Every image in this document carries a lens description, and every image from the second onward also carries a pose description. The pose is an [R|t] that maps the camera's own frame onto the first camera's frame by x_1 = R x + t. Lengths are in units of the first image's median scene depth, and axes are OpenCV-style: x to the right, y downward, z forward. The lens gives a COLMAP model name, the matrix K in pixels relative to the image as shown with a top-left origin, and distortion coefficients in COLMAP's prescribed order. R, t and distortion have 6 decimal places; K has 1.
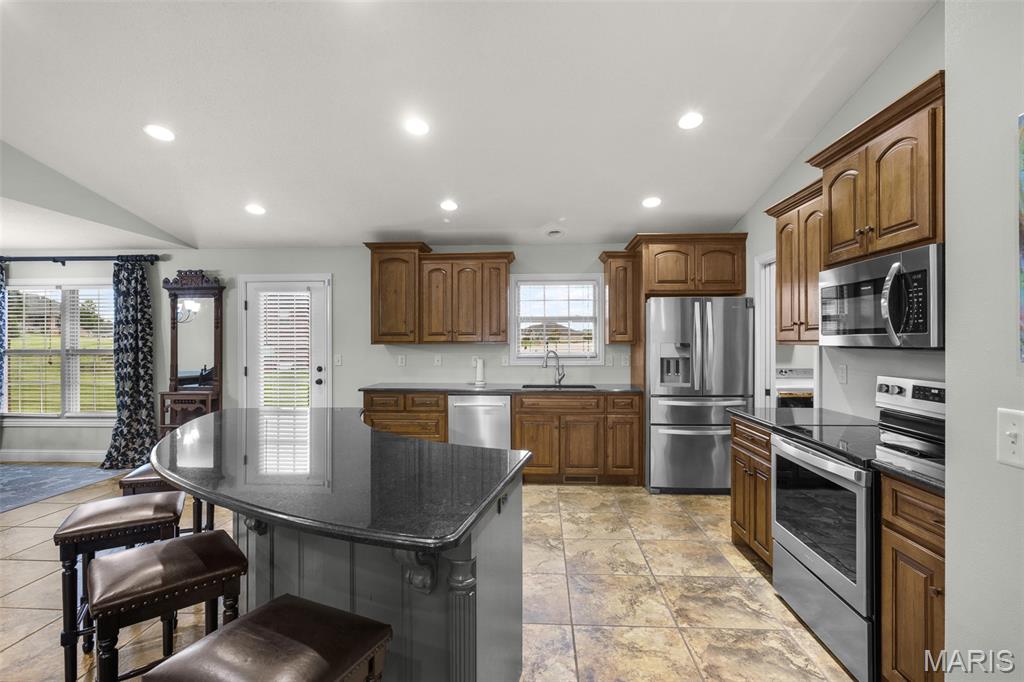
lens RADIAL K [[465.4, 0, 512.4], [0, 465.4, 339.4], [0, 0, 1]] dist [-0.013289, 0.006529]
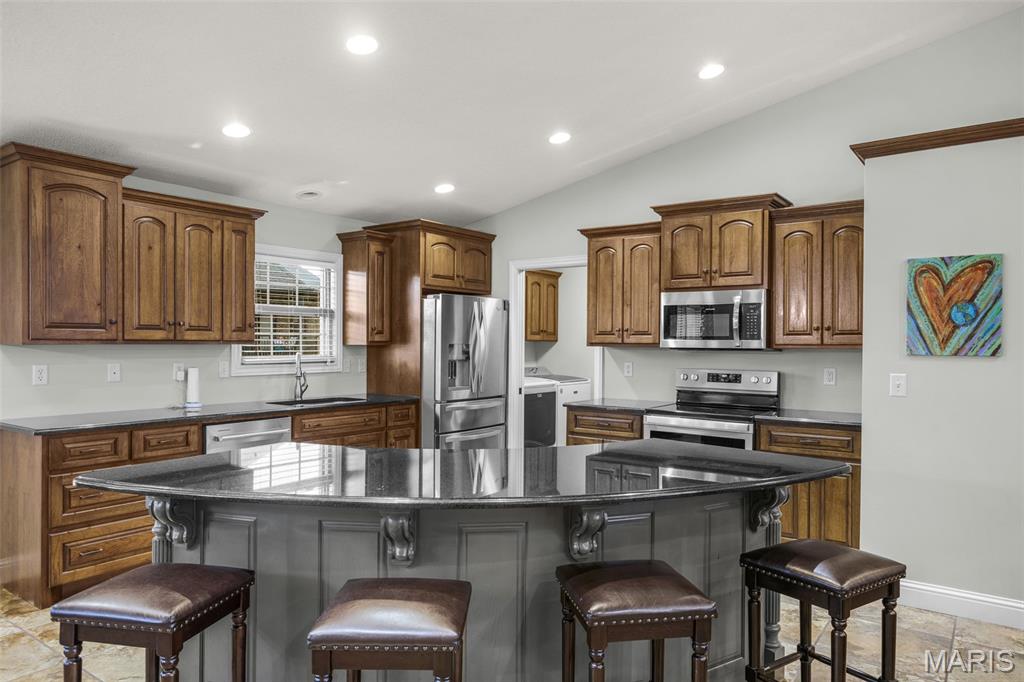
lens RADIAL K [[679.1, 0, 500.7], [0, 679.1, 345.8], [0, 0, 1]] dist [0.035606, 0.000974]
pose [[0.560233, 0.001041, 0.828335, -0.641503], [-0.012303, 0.999899, 0.007064, 0.000387], [-0.828244, -0.014148, 0.560189, 0.141216]]
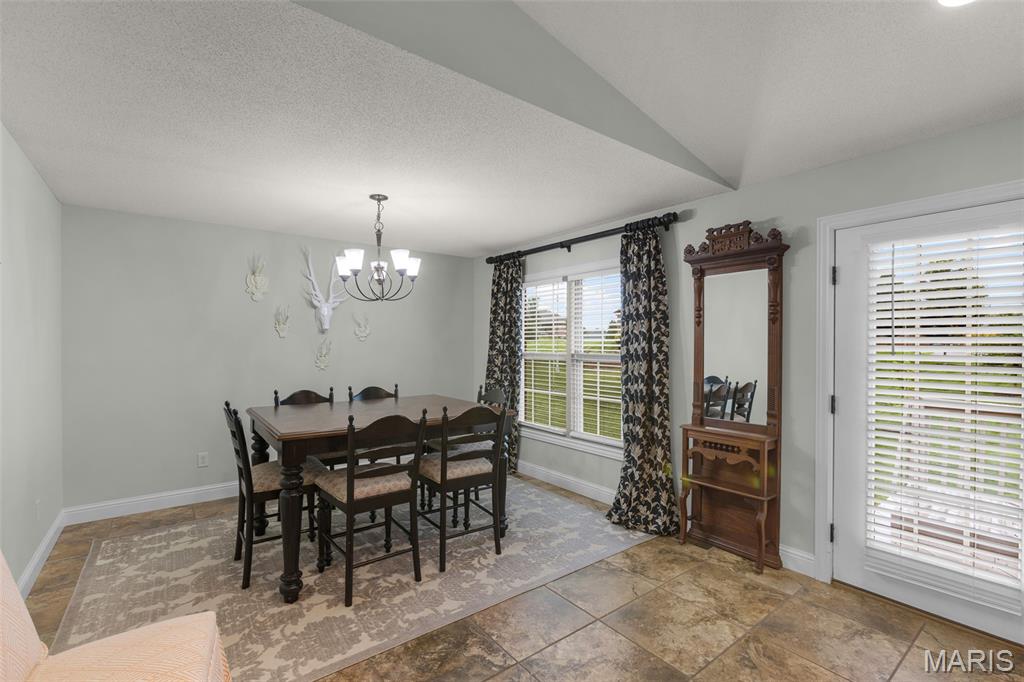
lens RADIAL K [[465.4, 0, 517.7], [0, 465.4, 345.9], [0, 0, 1]] dist [-0.013289, 0.006529]
pose [[0.651179, 0.008213, -0.758880, -0.458121], [-0.000335, 0.999944, 0.010534, -0.001160], [0.758924, -0.006605, 0.651146, 0.446150]]
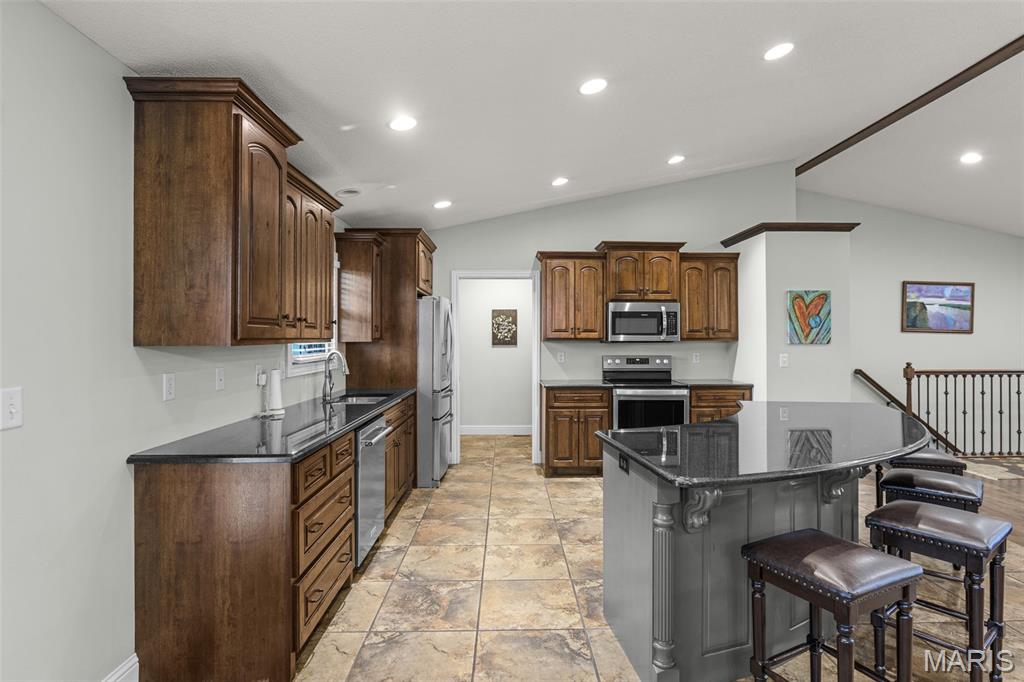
lens RADIAL K [[523.7, 0, 514.8], [0, 523.7, 334.5], [0, 0, 1]] dist [0.006423, 0.000256]
pose [[-0.067211, 0.007784, 0.997708, -0.761167], [-0.005509, 0.999951, -0.008173, 0.003320], [-0.997724, -0.006046, -0.067164, 0.797927]]
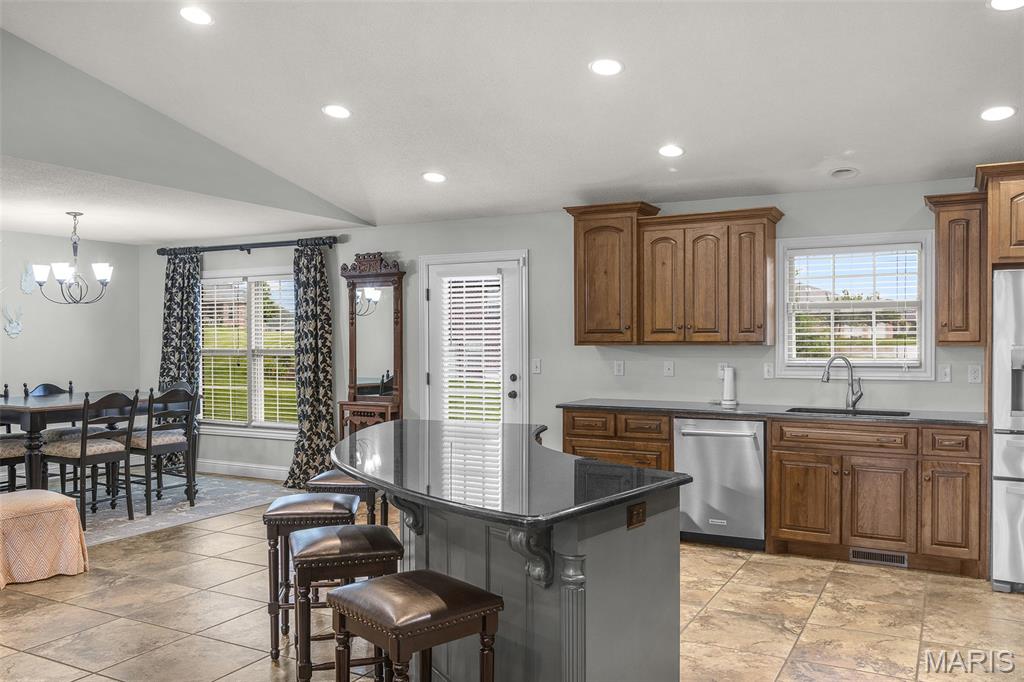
lens RADIAL K [[804.7, 0, 515.3], [0, 804.7, 345.2], [0, 0, 1]] dist [-0.040756, 0.044420]
pose [[0.906445, 0.003646, -0.422309, 0.148181], [0.002727, 0.999891, 0.014485, -0.008065], [0.422316, -0.014281, 0.906336, -0.190400]]
